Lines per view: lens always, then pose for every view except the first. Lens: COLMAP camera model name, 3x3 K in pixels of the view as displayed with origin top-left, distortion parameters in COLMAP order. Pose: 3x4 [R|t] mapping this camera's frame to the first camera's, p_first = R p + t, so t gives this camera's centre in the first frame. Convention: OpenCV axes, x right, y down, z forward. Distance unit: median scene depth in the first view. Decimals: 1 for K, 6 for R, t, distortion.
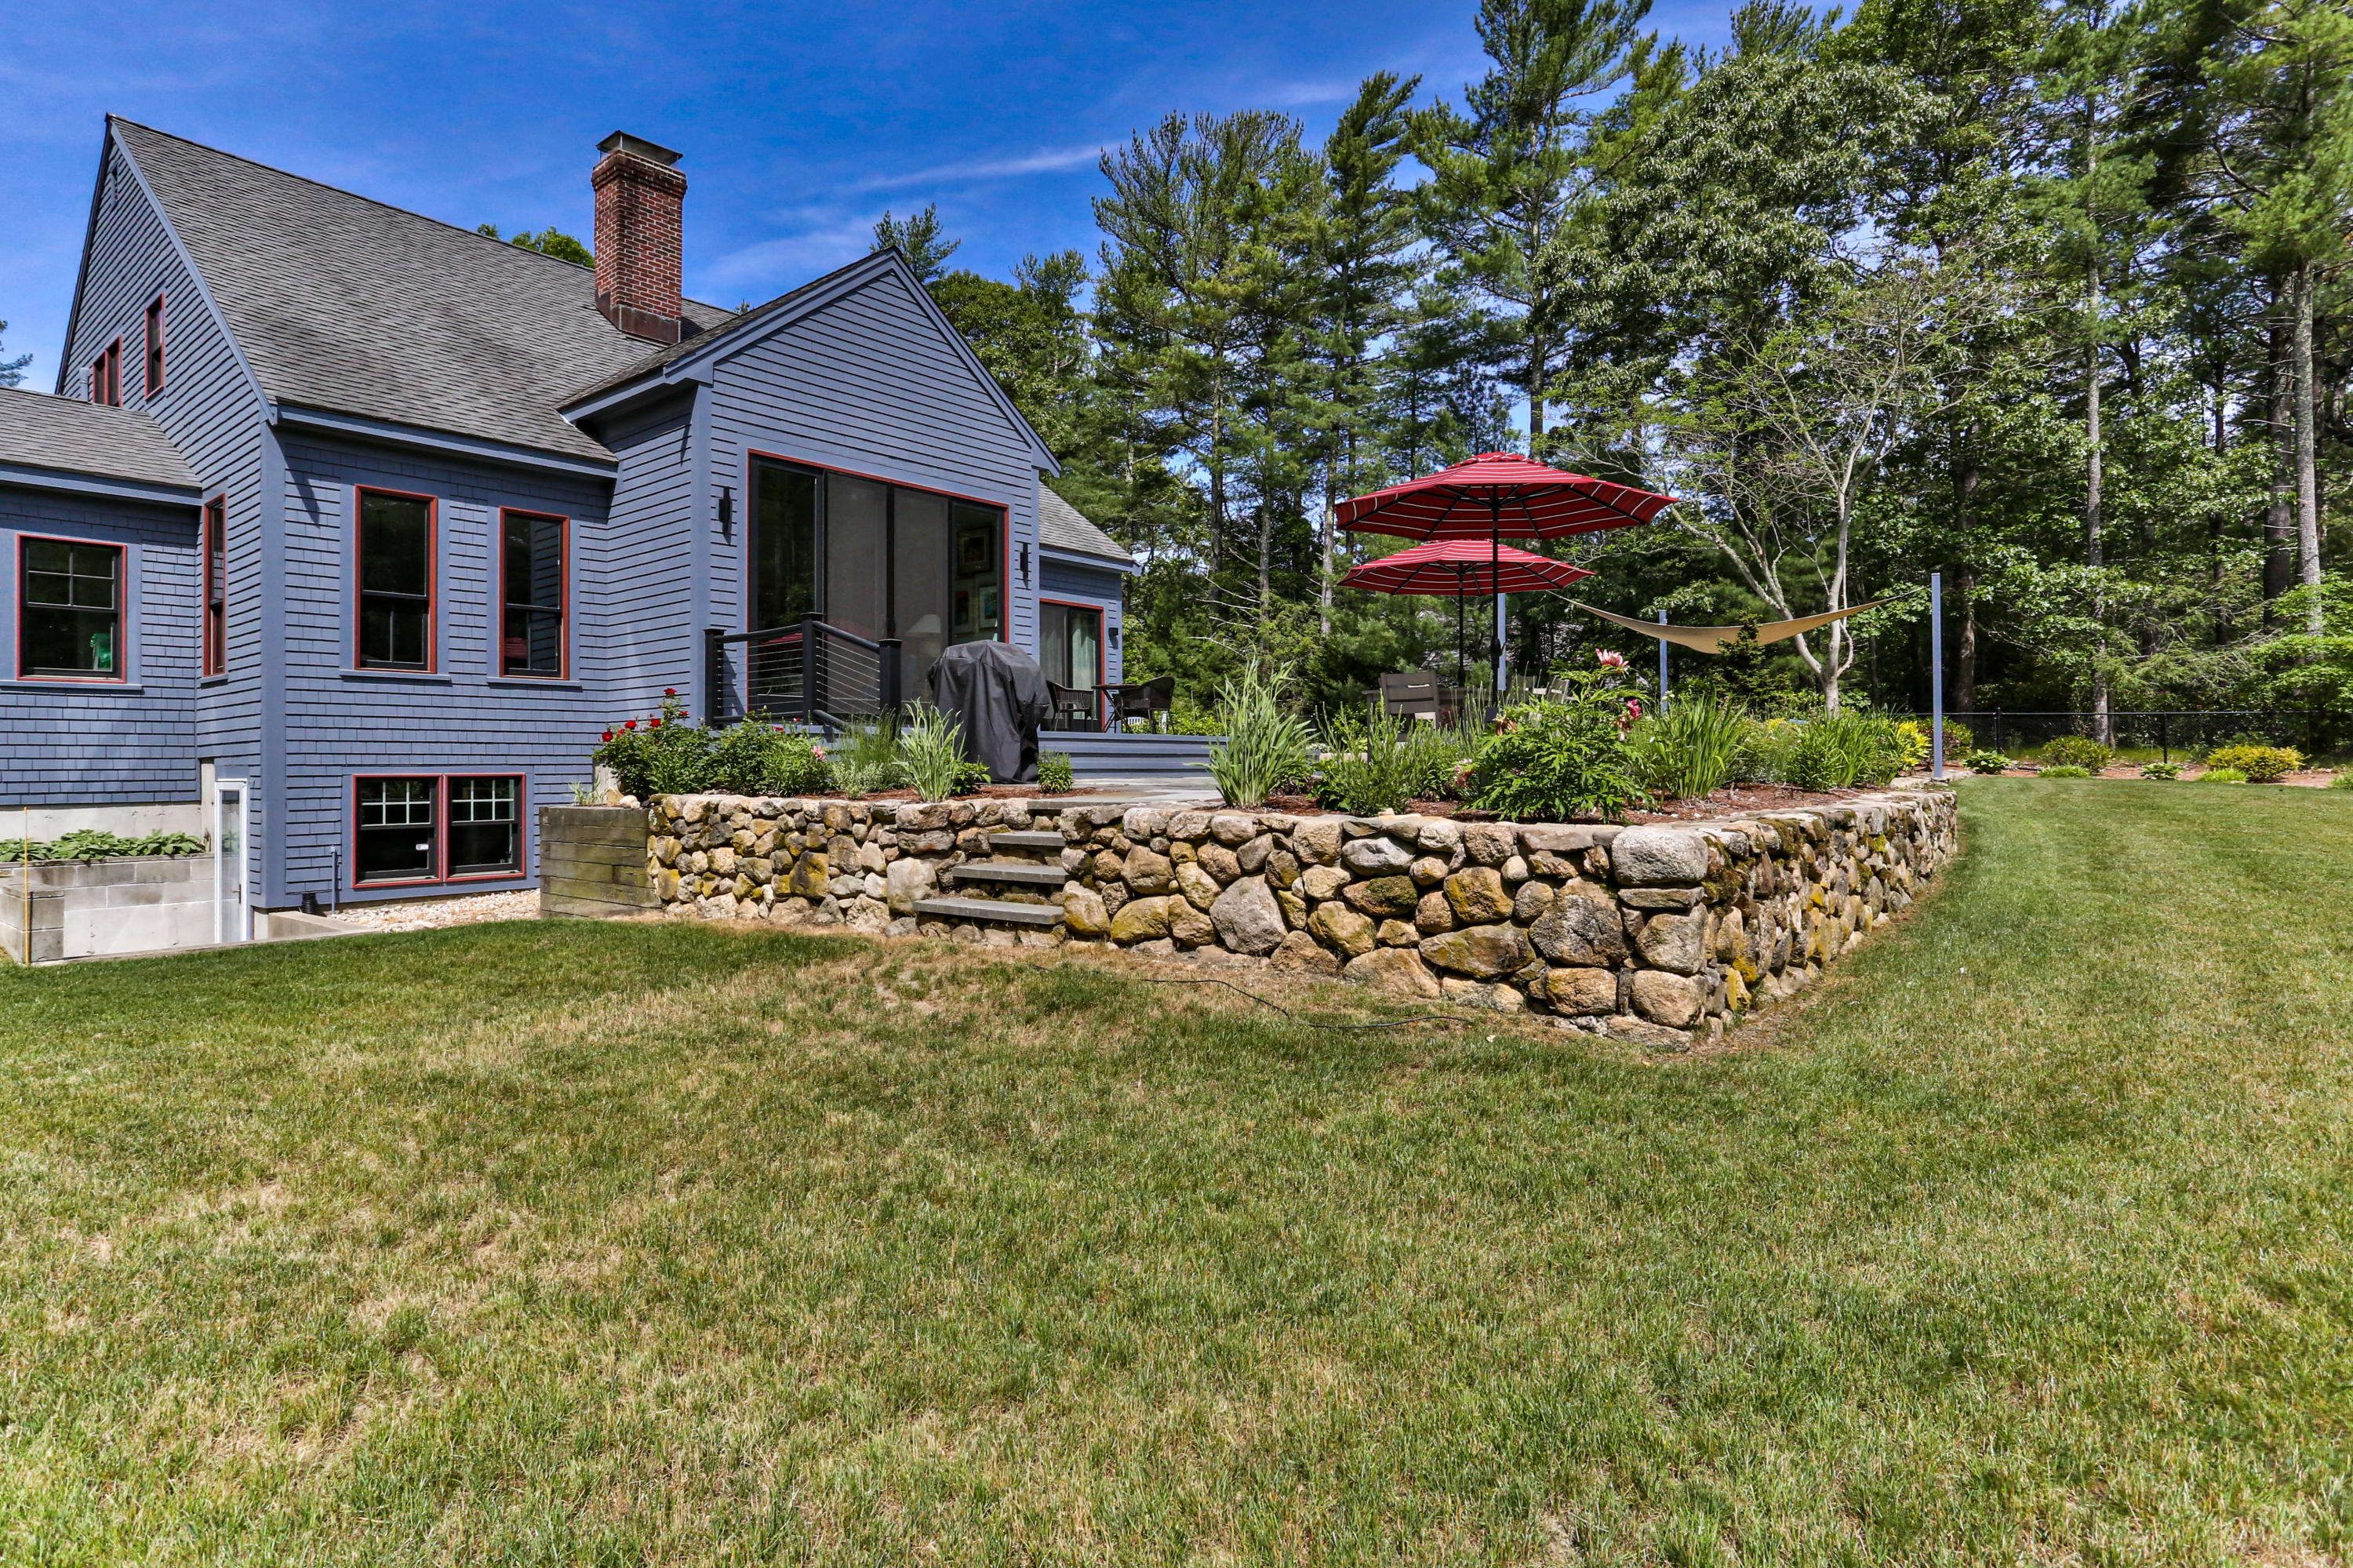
lens RADIAL K [[1221.7, 0, 1176.5], [0, 1221.7, 784.0], [0, 0, 1]] dist [-0.001630, 0.000341]
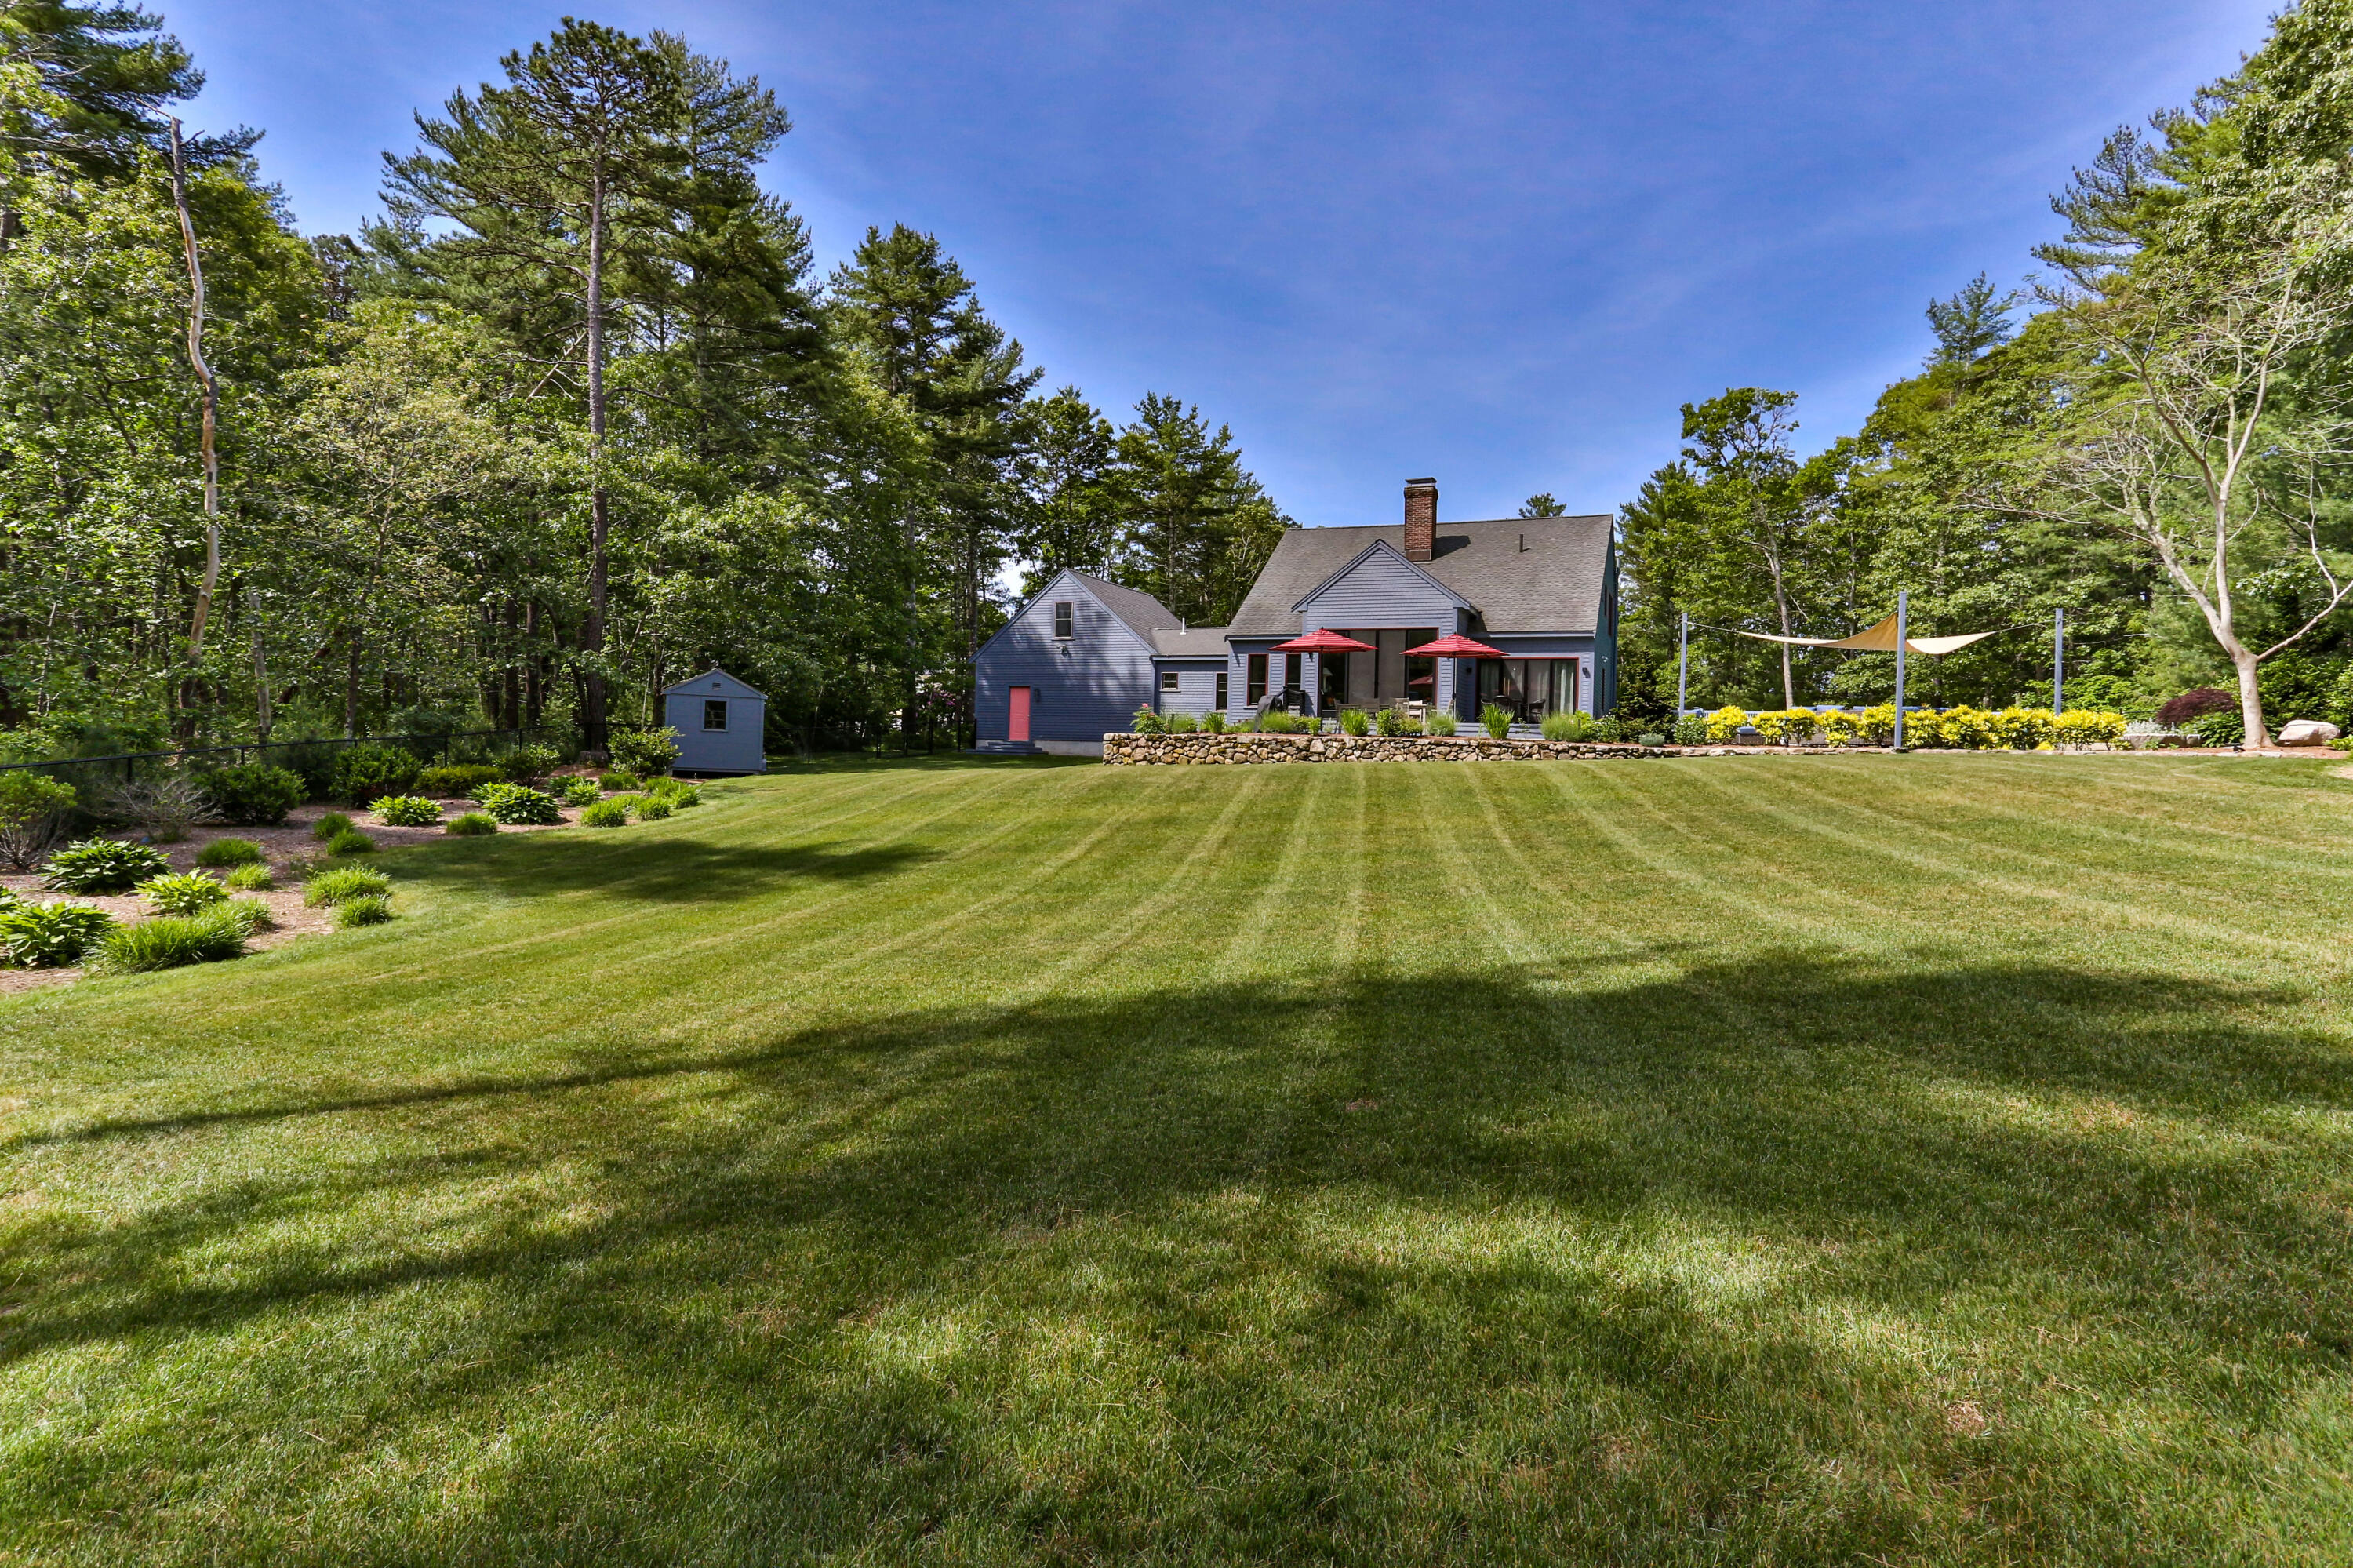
lens RADIAL K [[1183.7, 0, 1132.4], [0, 1183.7, 791.1], [0, 0, 1]] dist [-0.051867, 0.000323]
pose [[0.255881, 0.043716, -0.965719, 2.374027], [-0.046804, 0.998366, 0.032793, 0.050607], [0.965575, 0.036809, 0.257509, -0.177145]]
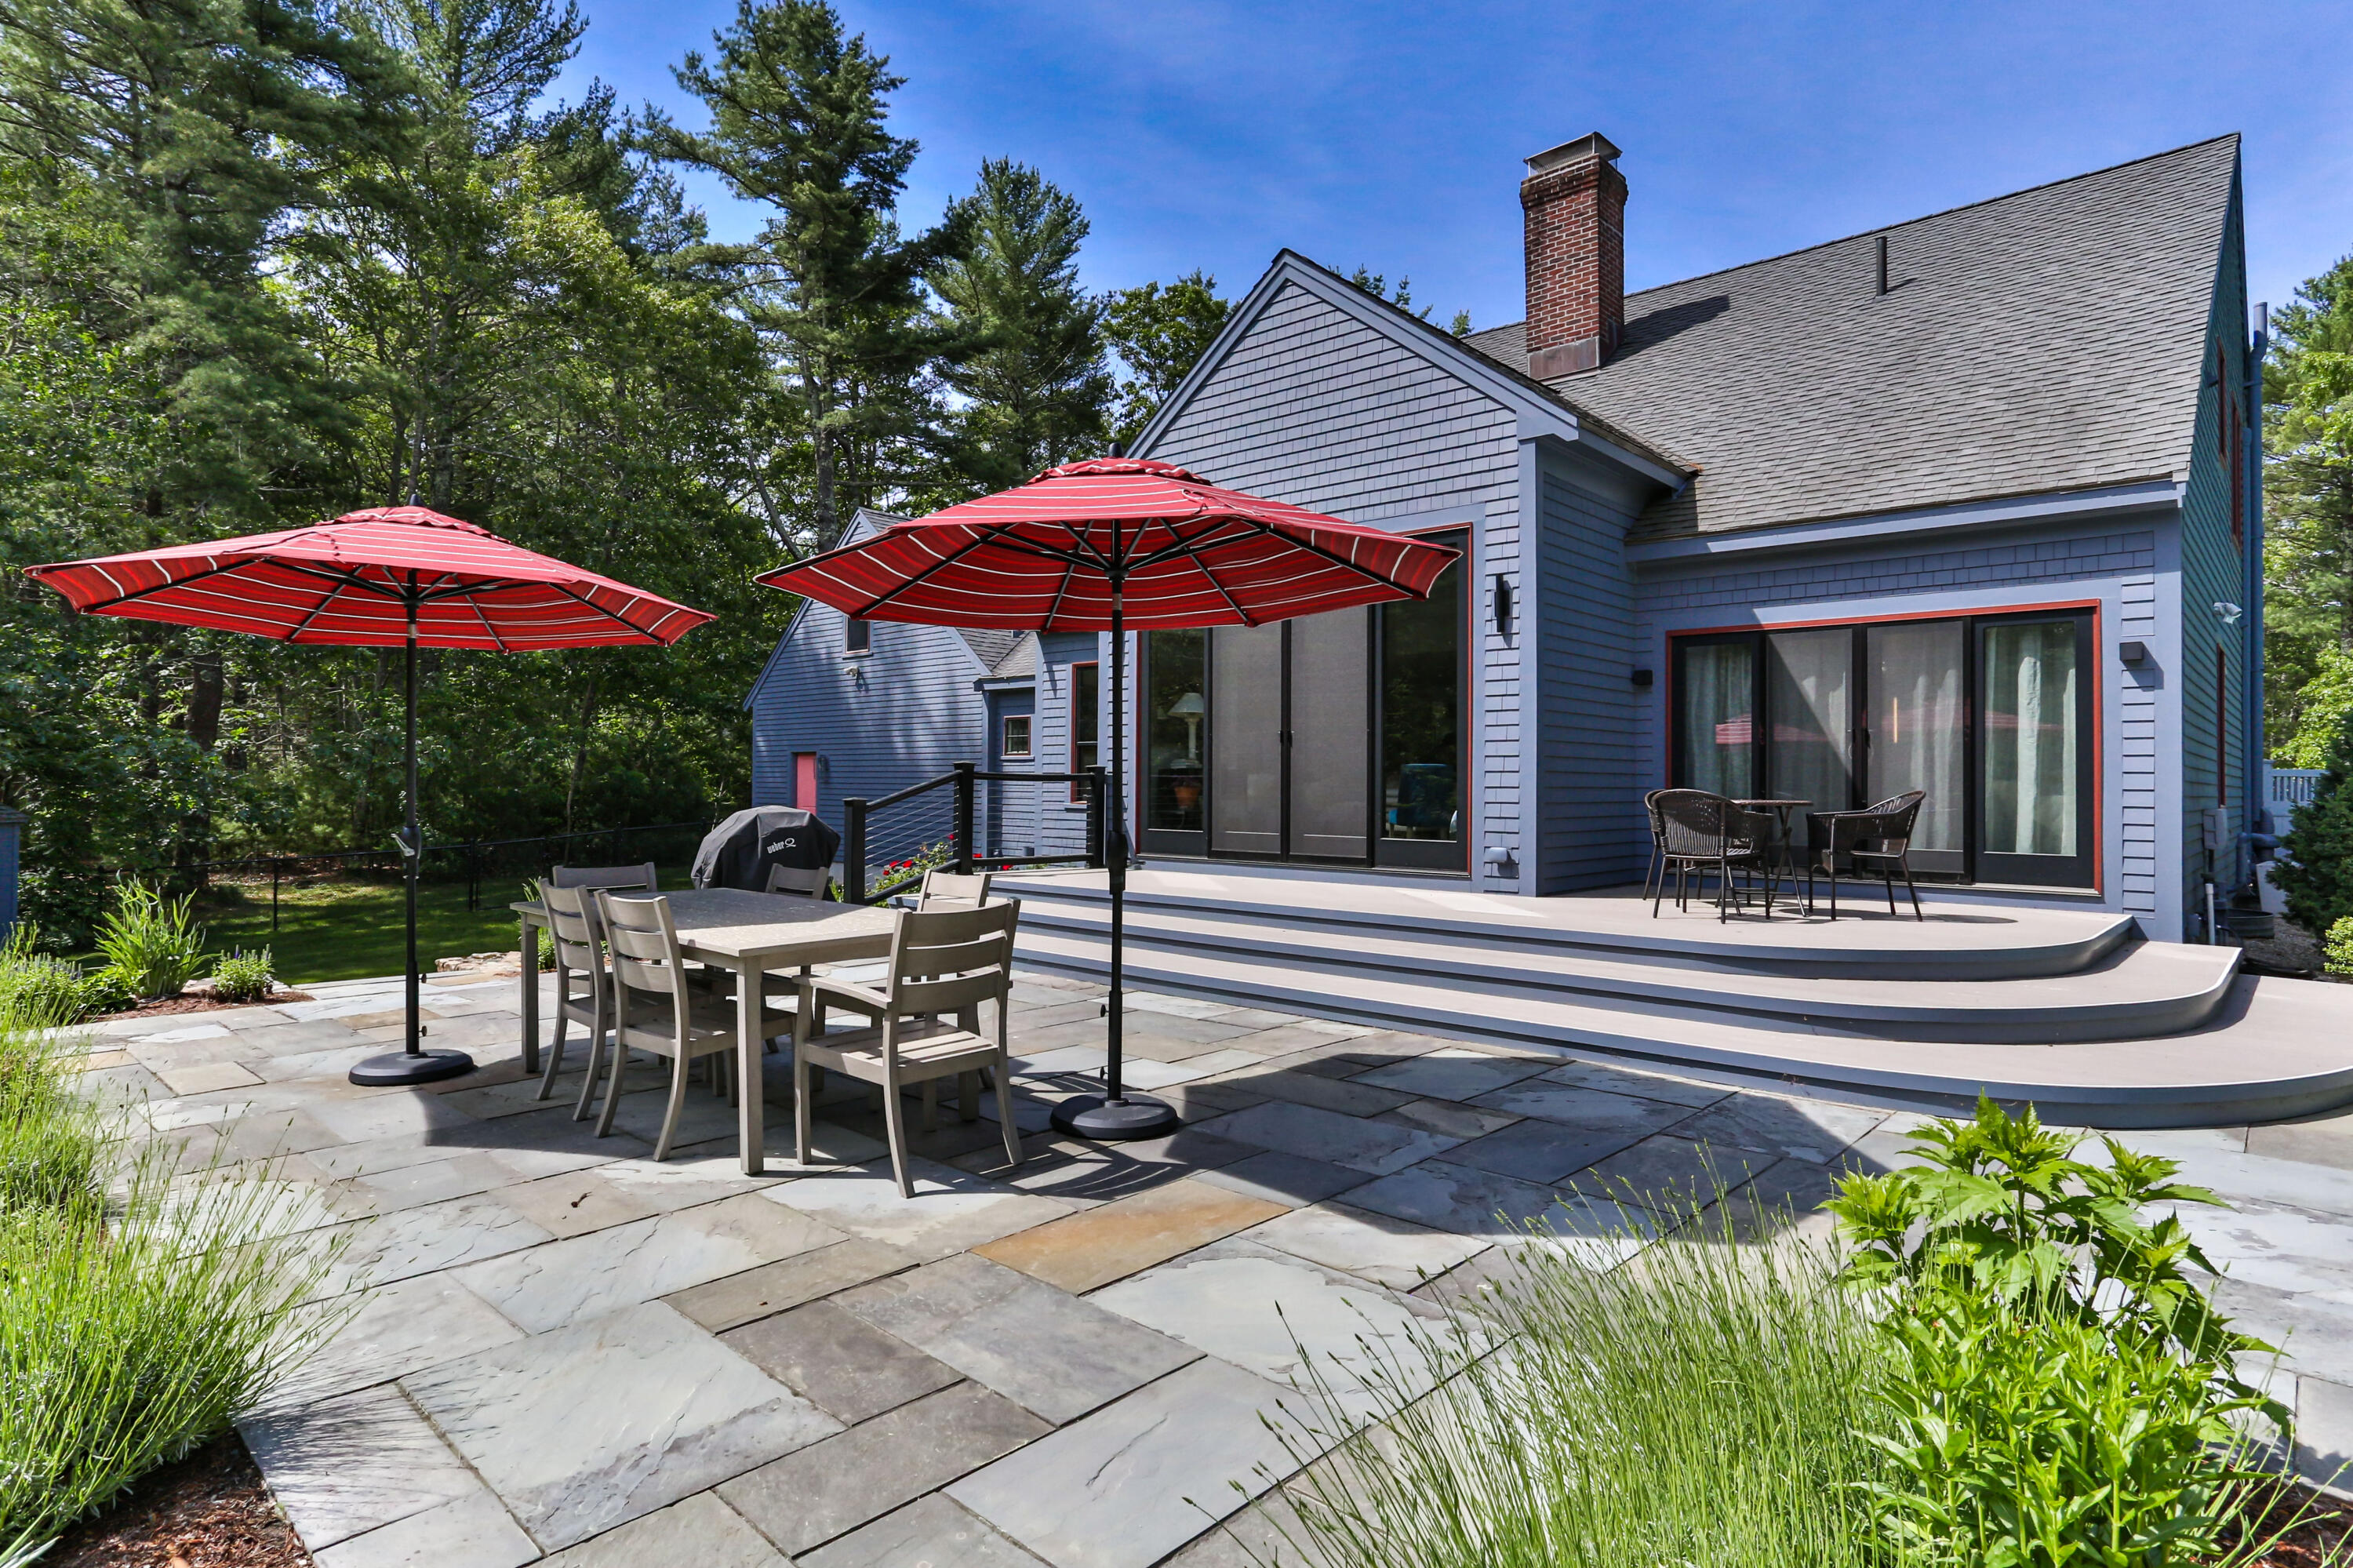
lens RADIAL K [[1221.7, 0, 1176.5], [0, 1221.7, 784.0], [0, 0, 1]] dist [-0.001630, 0.000341]
pose [[-0.052529, 0.006850, -0.998596, 0.616880], [-0.028226, 0.999567, 0.008341, -0.117487], [0.998220, 0.028625, -0.052313, 1.097388]]
